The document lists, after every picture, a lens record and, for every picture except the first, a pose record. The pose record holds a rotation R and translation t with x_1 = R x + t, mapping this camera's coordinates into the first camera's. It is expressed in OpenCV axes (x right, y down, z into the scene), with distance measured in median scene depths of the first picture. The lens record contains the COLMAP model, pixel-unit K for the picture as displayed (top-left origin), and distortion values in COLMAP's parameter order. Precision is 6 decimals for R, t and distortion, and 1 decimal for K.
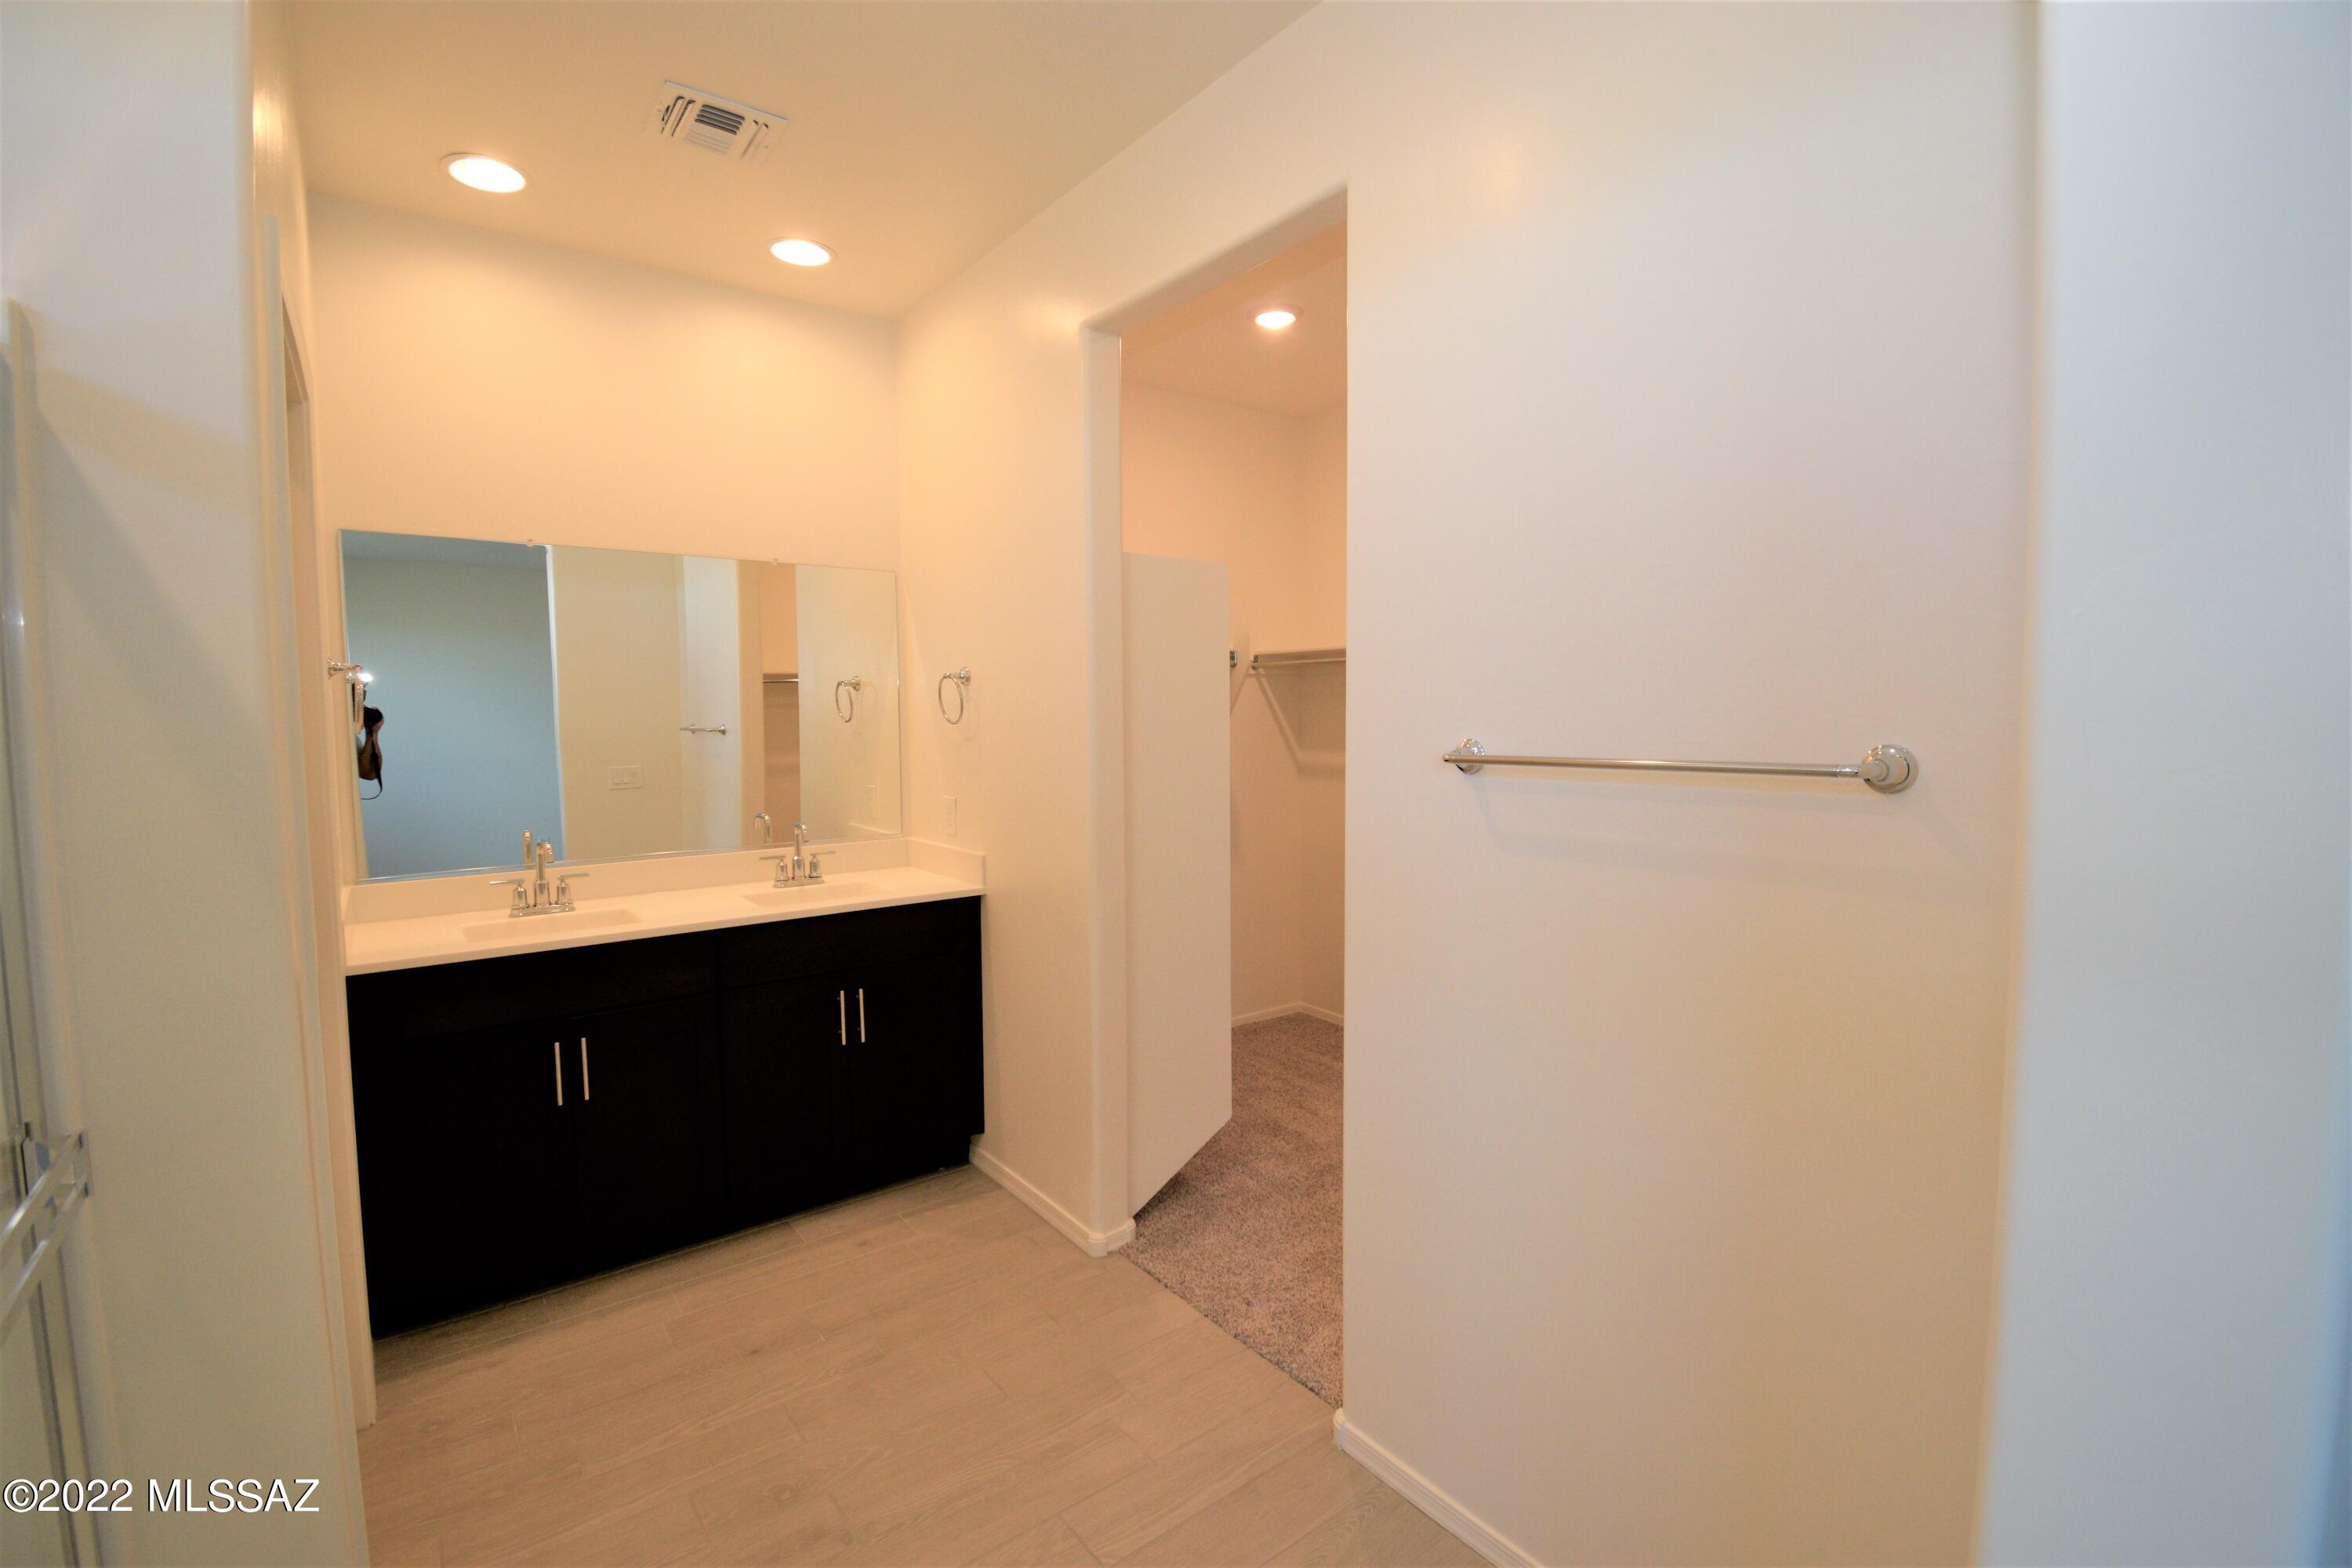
lens RADIAL K [[1044.4, 0, 1168.6], [0, 1044.4, 782.1], [0, 0, 1]] dist [-0.017884, -0.002645]
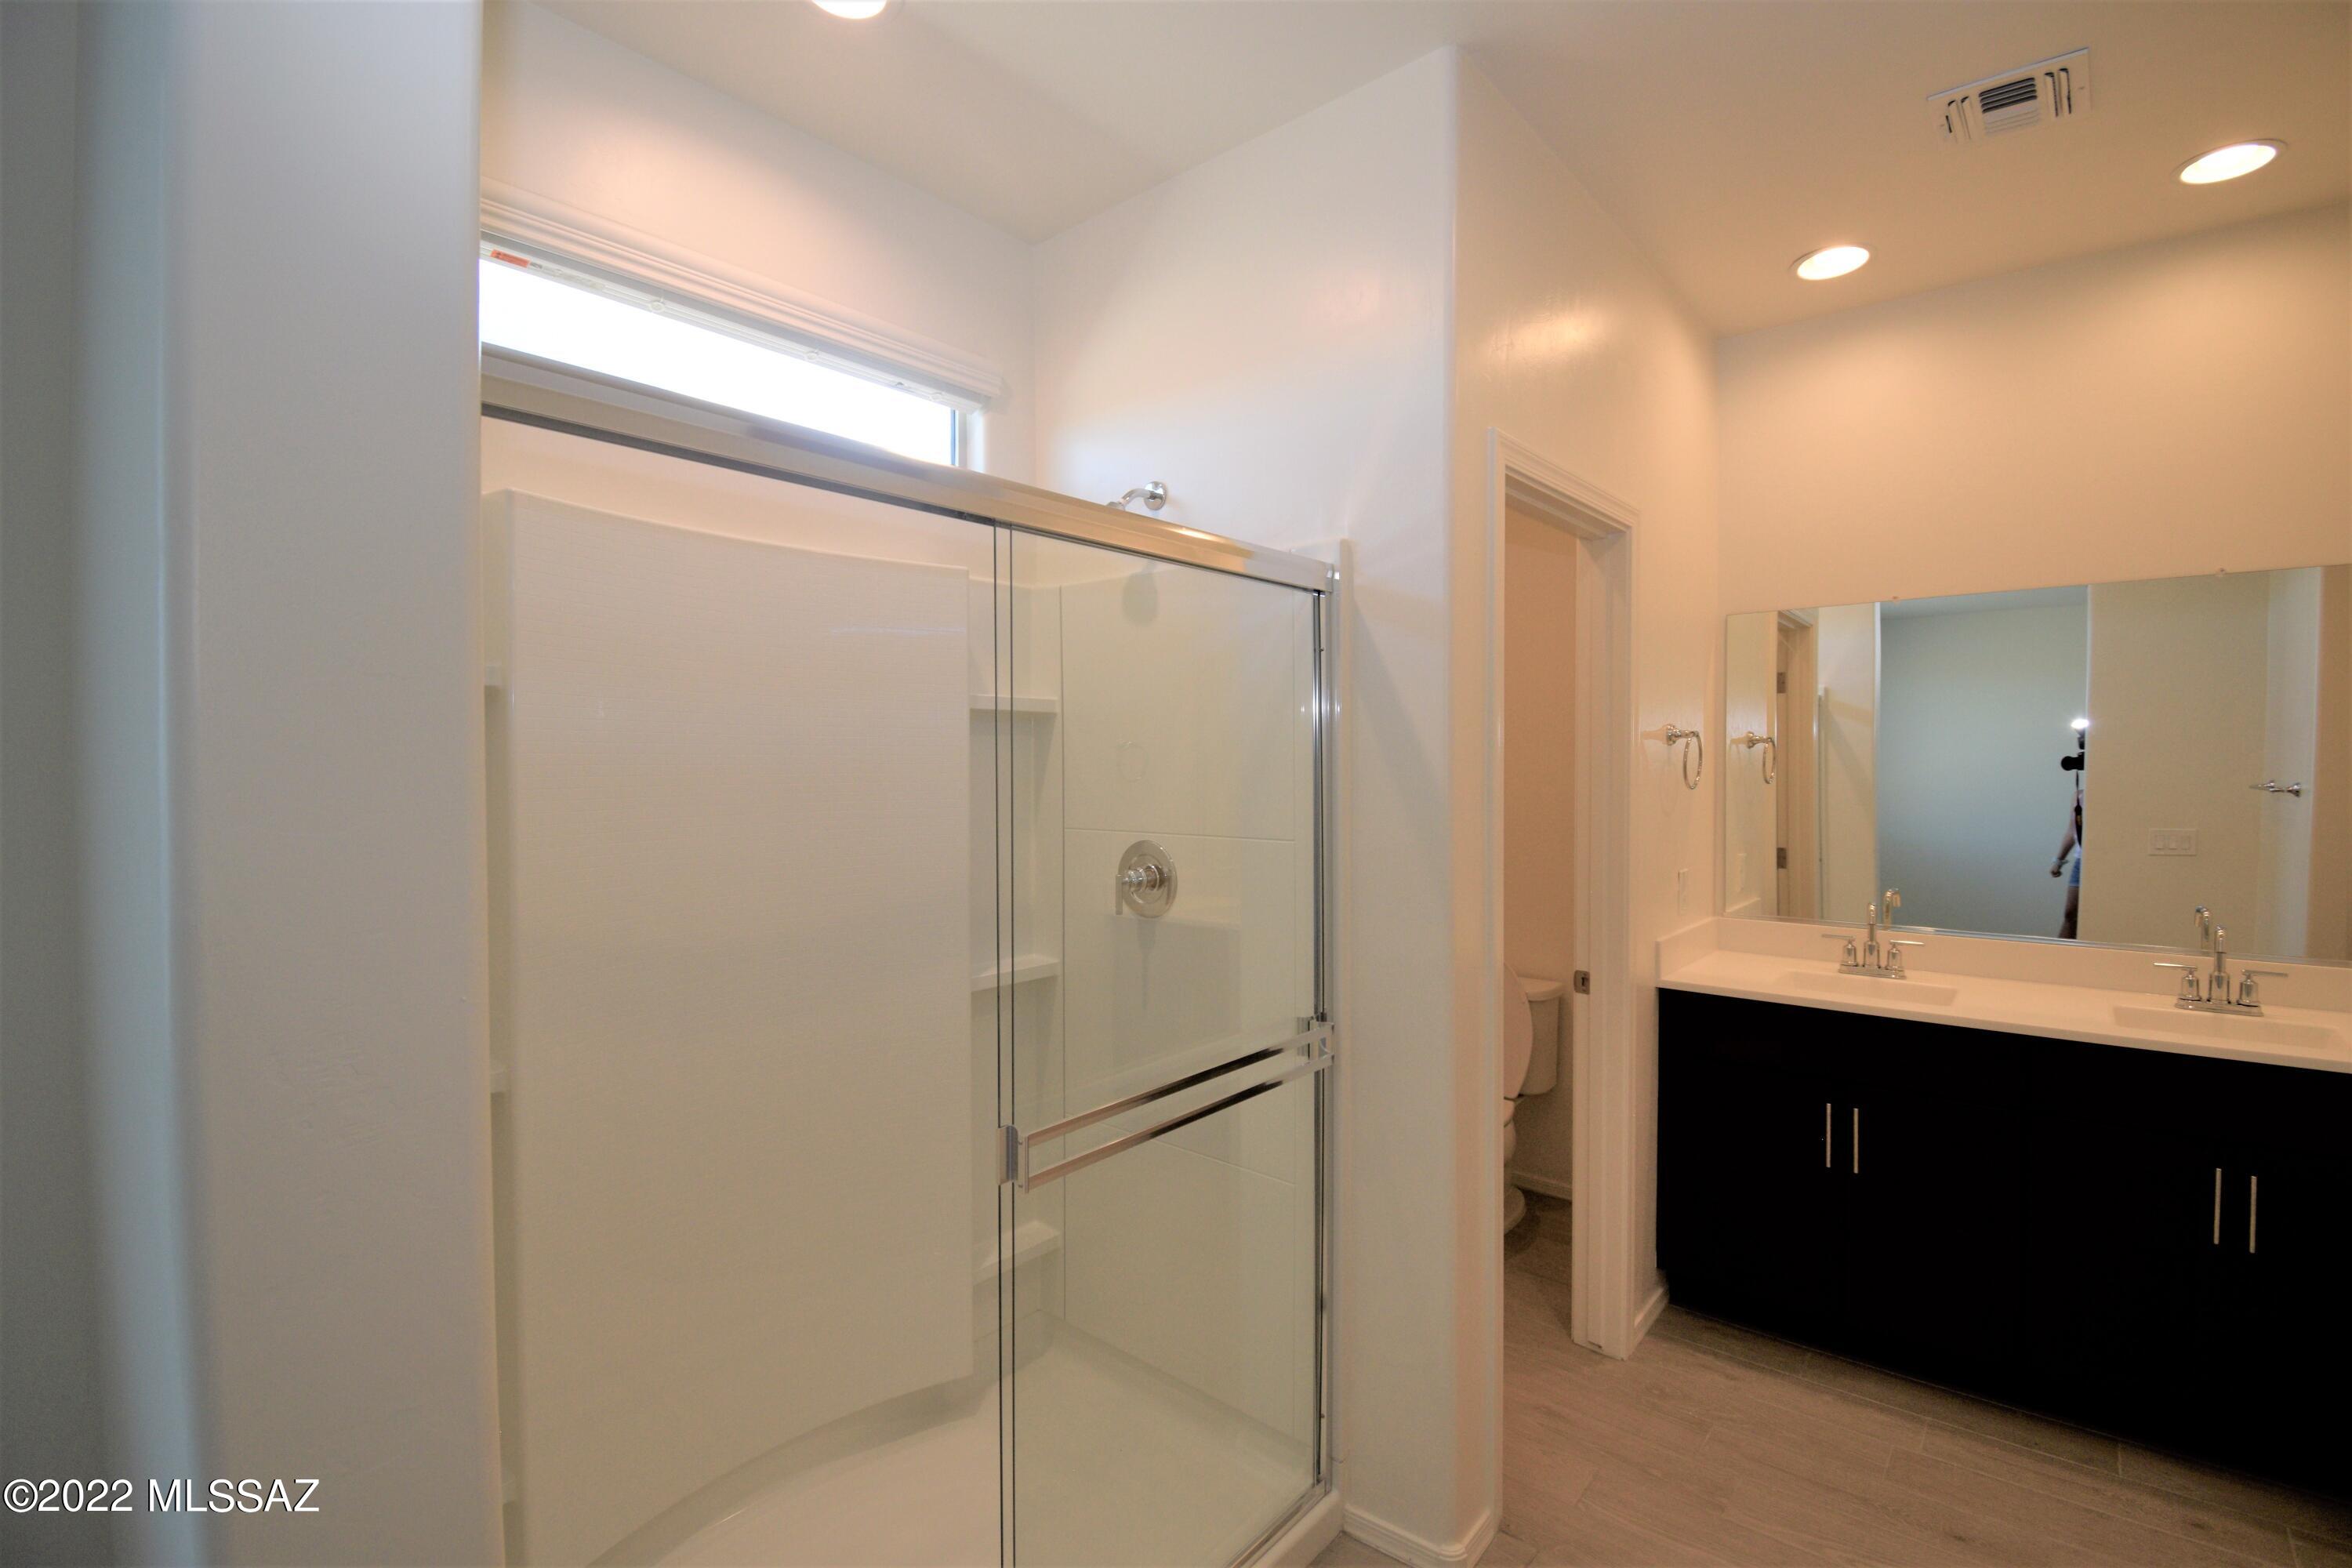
lens RADIAL K [[1044.4, 0, 1167.1], [0, 1044.4, 781.5], [0, 0, 1]] dist [-0.017884, -0.002645]
pose [[0.192384, 0.018399, -0.981147, 0.231437], [-0.069163, 0.997592, 0.005145, -0.016206], [0.978879, 0.066869, 0.193193, 0.145208]]
